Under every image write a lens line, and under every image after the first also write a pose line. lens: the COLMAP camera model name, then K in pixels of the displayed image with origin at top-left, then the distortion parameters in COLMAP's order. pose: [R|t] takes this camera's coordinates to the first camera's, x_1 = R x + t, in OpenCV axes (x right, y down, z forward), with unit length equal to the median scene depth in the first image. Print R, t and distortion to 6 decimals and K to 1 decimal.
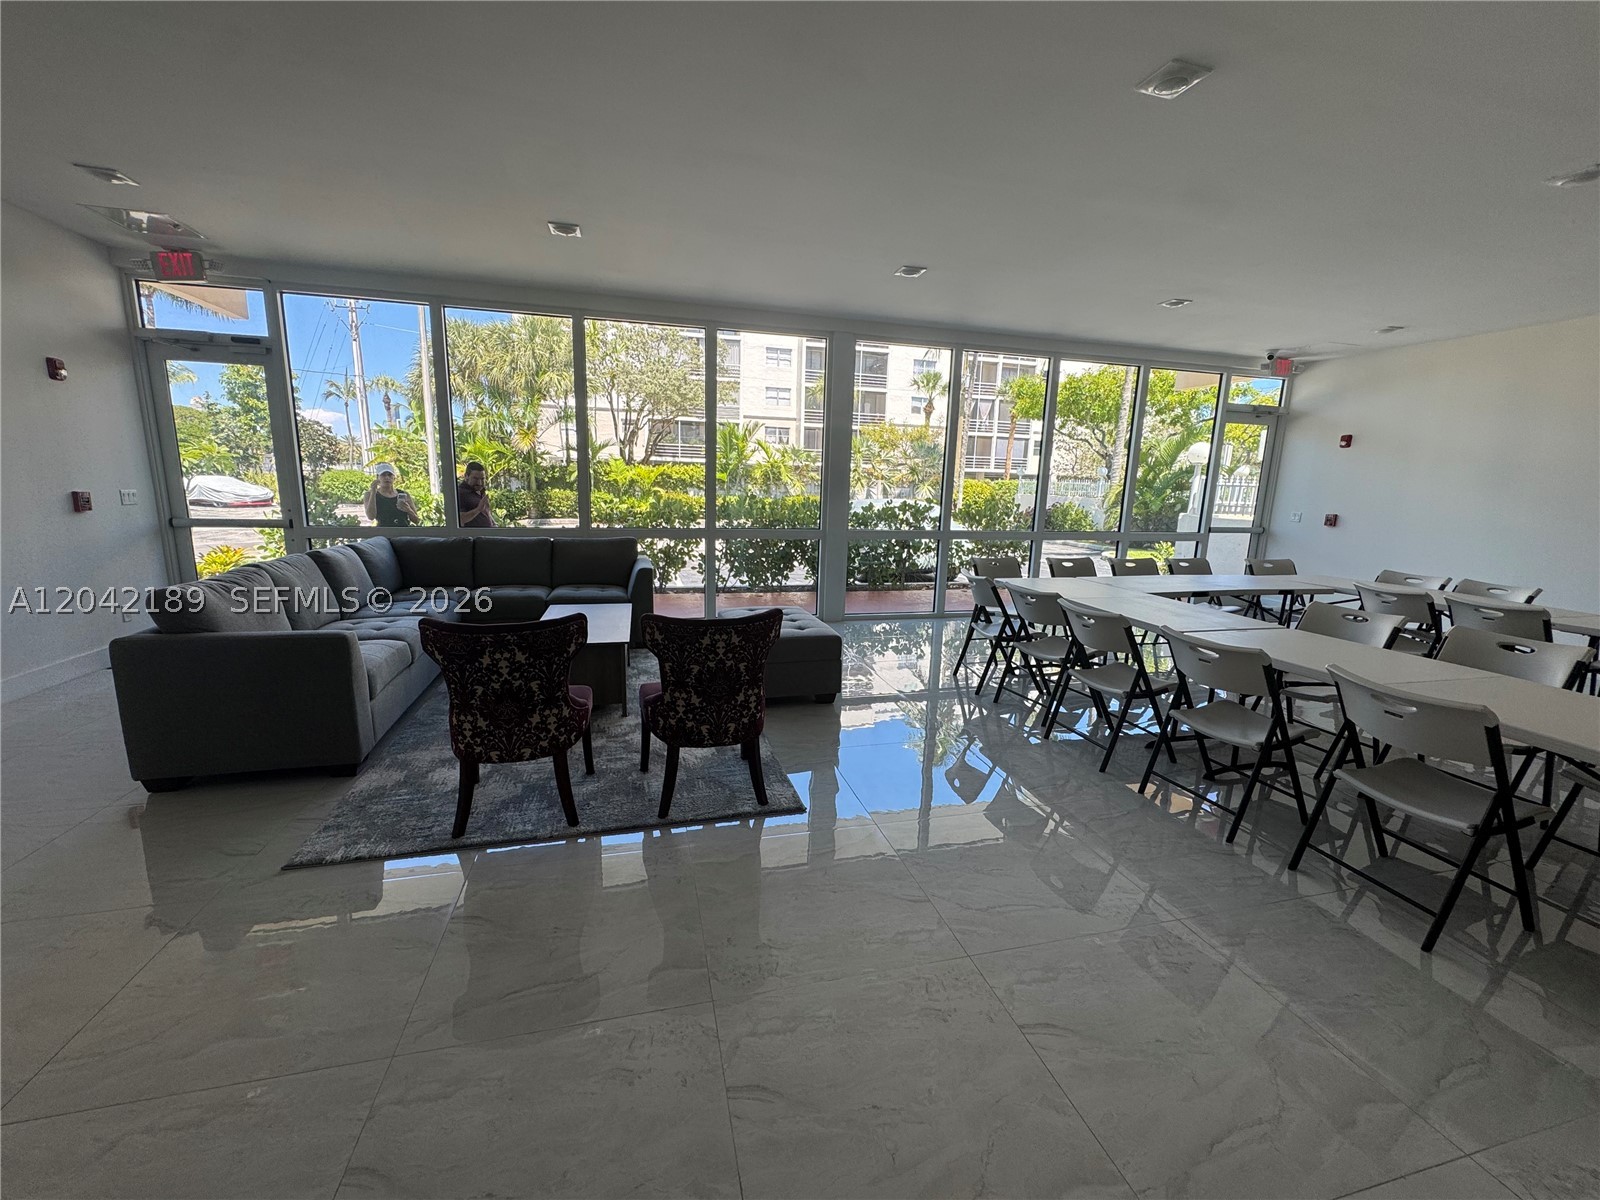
lens RADIAL K [[632.8, 0, 800.0], [0, 632.8, 600.0], [0, 0, 1]] dist [0.001157, -0.000108]
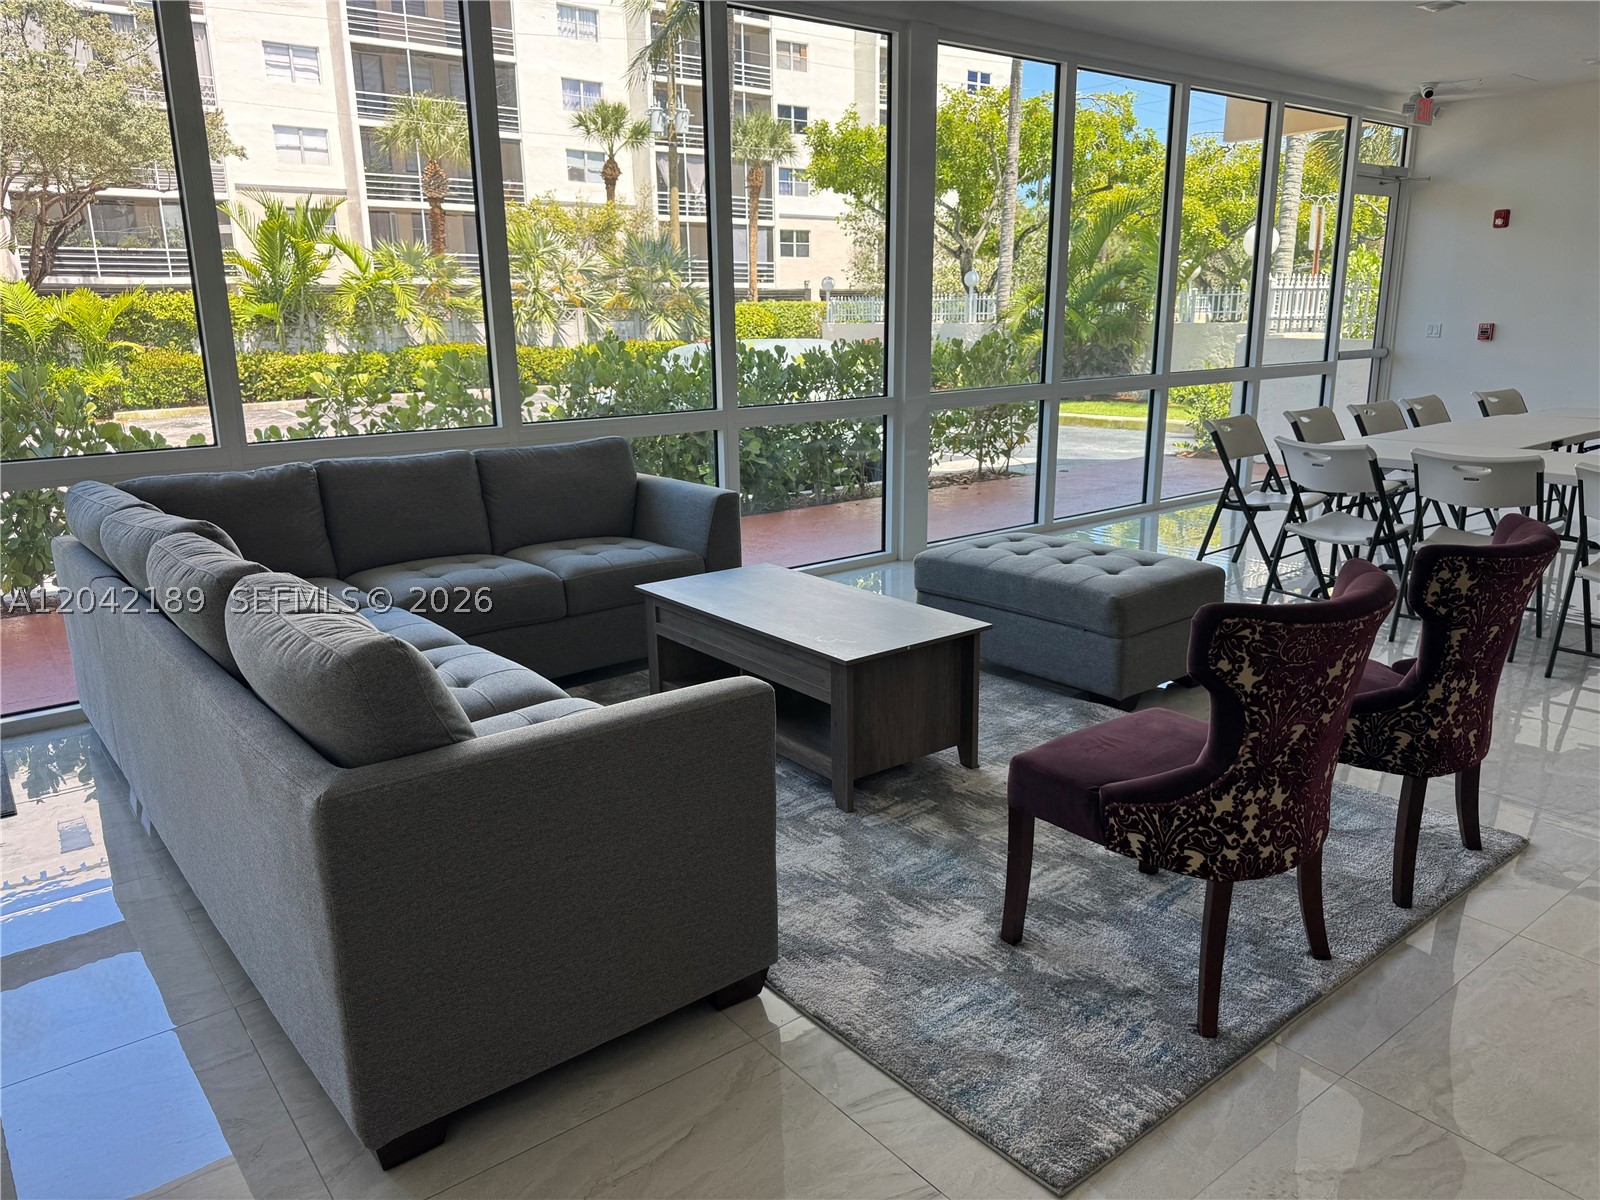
lens RADIAL K [[1130.7, 0, 800.0], [0, 1130.7, 600.0], [0, 0, 1]] dist [0.007012, -0.002303]
pose [[0.916368, -0.138292, 0.375692, -0.349519], [0.112709, 0.989602, 0.089358, -0.025203], [-0.384143, -0.039541, 0.922427, 0.096908]]
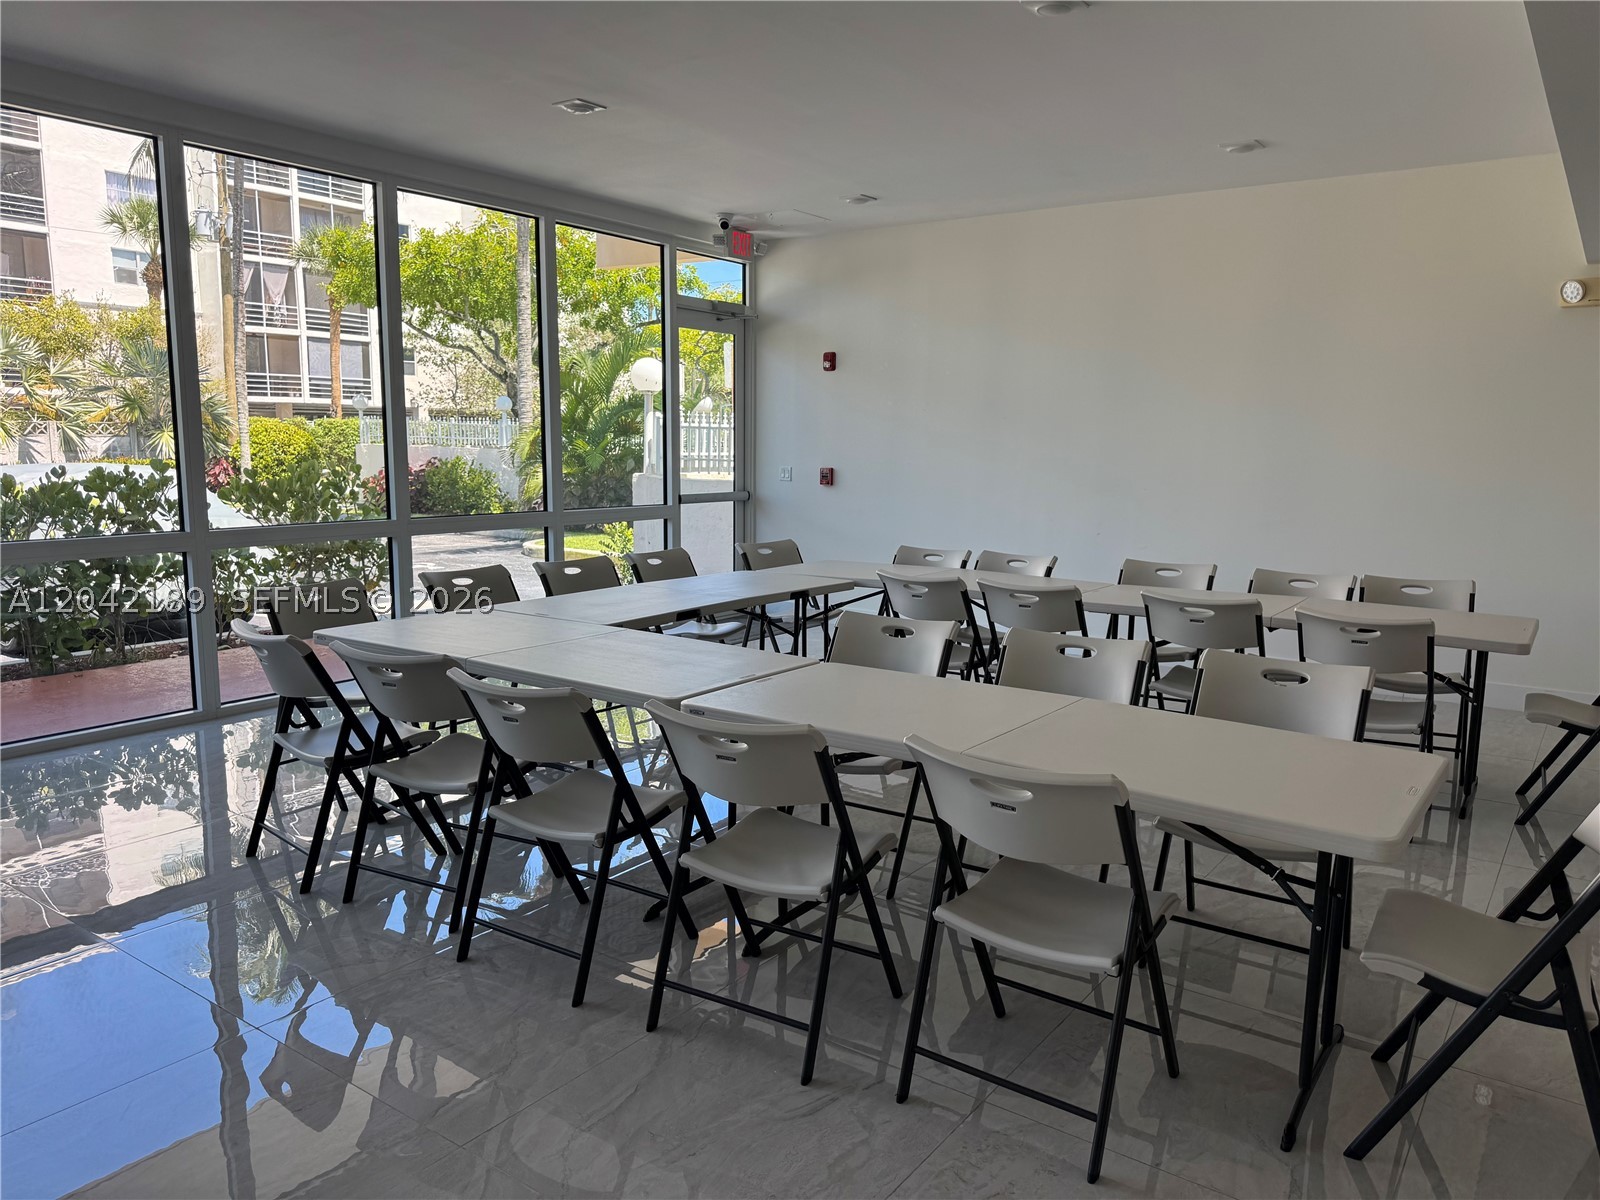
lens RADIAL K [[1131.8, 0, 800.0], [0, 1131.8, 600.0], [0, 0, 1]] dist [0.108705, -0.170045]
pose [[0.772821, -0.108543, 0.625273, 0.033460], [0.127236, 0.991761, 0.014903, -0.013860], [-0.621739, 0.068040, 0.780264, 0.066045]]
